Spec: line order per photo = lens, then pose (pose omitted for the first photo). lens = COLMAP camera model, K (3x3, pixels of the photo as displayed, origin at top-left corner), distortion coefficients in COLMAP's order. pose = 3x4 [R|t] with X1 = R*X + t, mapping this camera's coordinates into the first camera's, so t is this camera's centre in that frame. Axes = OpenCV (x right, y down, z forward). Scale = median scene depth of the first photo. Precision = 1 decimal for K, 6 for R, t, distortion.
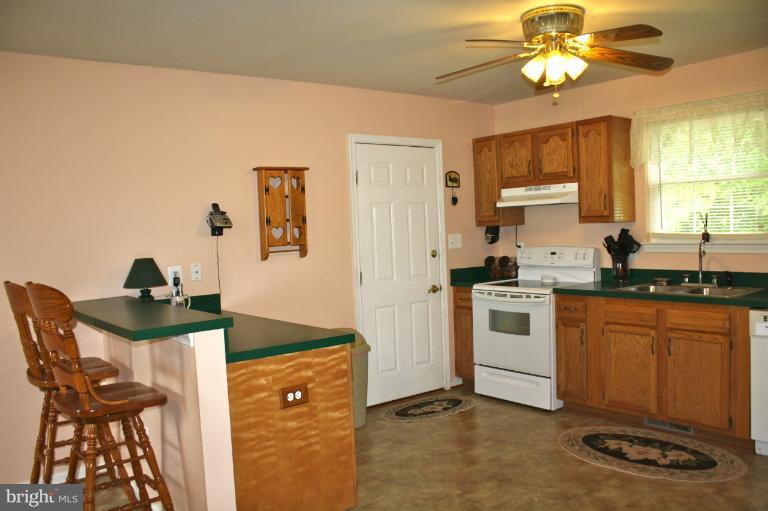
lens RADIAL K [[642.1, 0, 384.0], [0, 642.1, 255.5], [0, 0, 1]] dist [-0.171079, 0.145309]
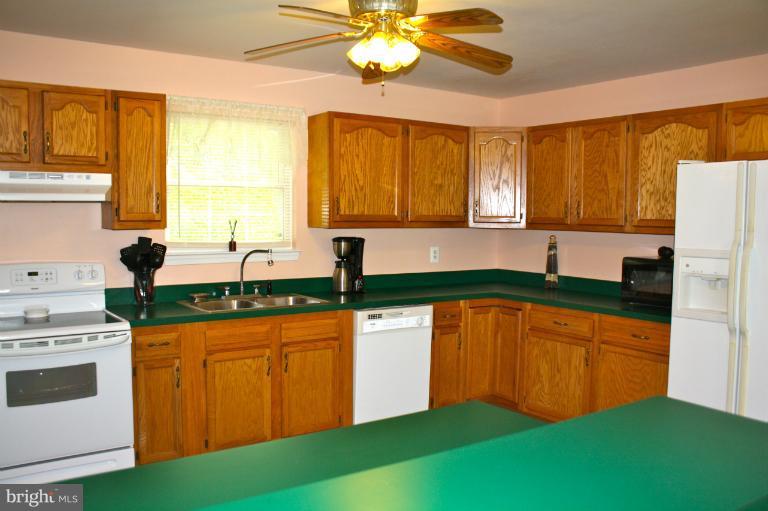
lens RADIAL K [[669.4, 0, 384.0], [0, 669.4, 255.5], [0, 0, 1]] dist [-0.172473, 0.169053]
pose [[0.058930, -0.022295, 0.998013, -0.468681], [0.038458, 0.999059, 0.020047, -0.026148], [-0.997521, 0.037201, 0.059732, 0.699145]]
